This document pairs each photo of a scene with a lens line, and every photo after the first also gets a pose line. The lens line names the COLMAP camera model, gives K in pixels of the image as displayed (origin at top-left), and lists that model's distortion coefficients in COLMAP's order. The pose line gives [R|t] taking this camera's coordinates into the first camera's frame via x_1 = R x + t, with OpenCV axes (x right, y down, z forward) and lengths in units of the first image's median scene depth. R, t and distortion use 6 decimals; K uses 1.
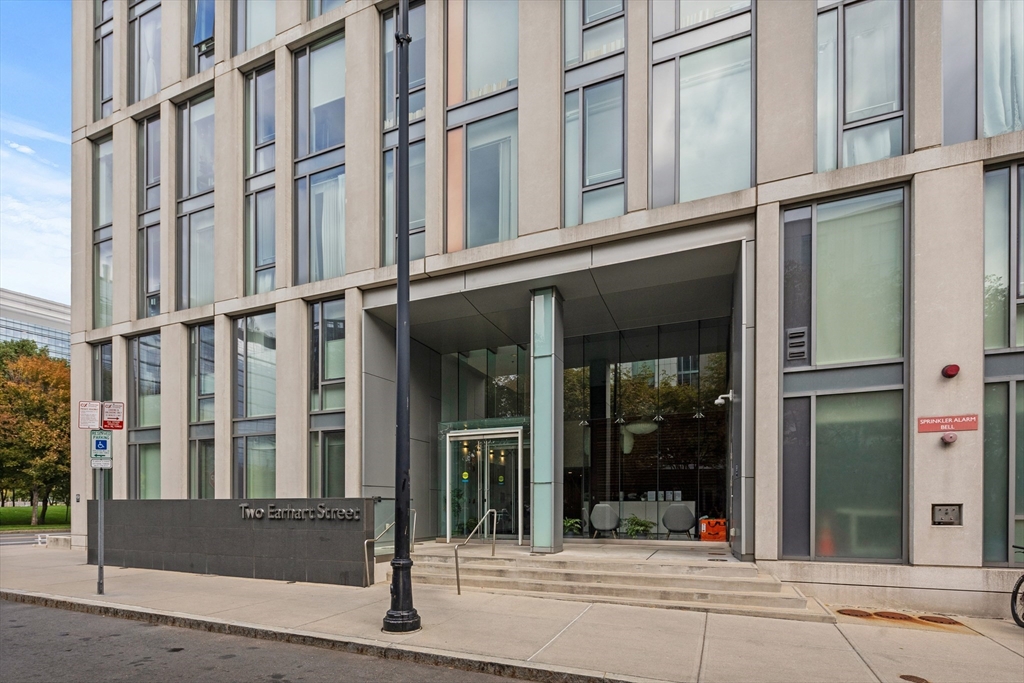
lens RADIAL K [[730.6, 0, 512.0], [0, 730.6, 341.5], [0, 0, 1]] dist [0.028012, -0.001431]
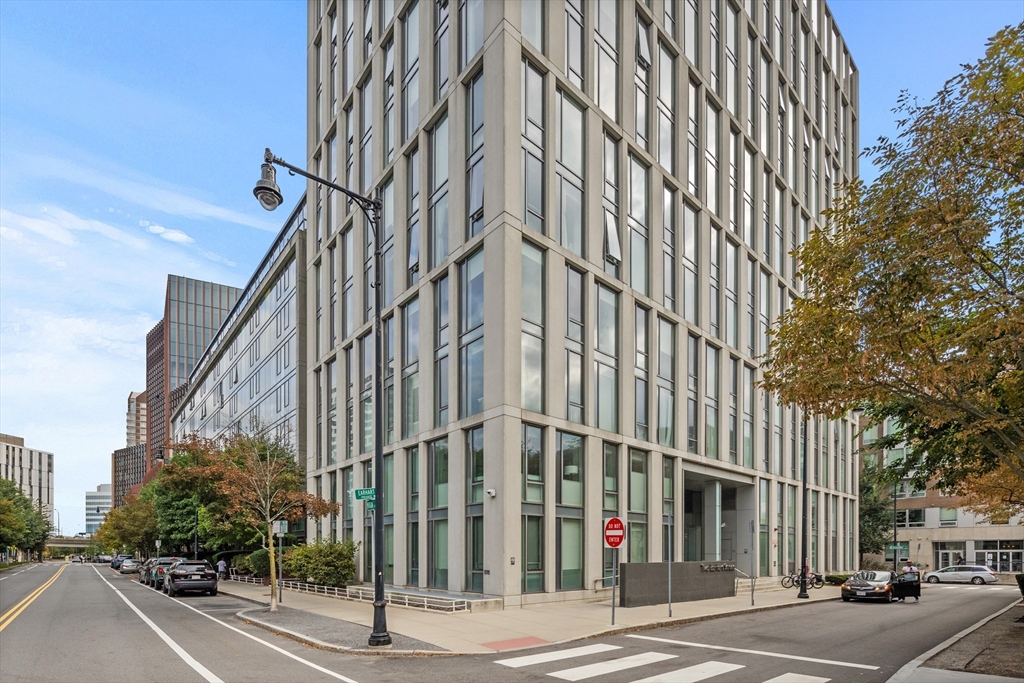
lens RADIAL K [[730.6, 0, 512.0], [0, 730.6, 341.5], [0, 0, 1]] dist [0.028012, -0.001431]
pose [[0.884504, -0.119892, -0.450865, 0.283237], [0.080240, 0.991109, -0.106138, -0.036745], [0.459581, 0.057702, 0.886259, -0.178340]]
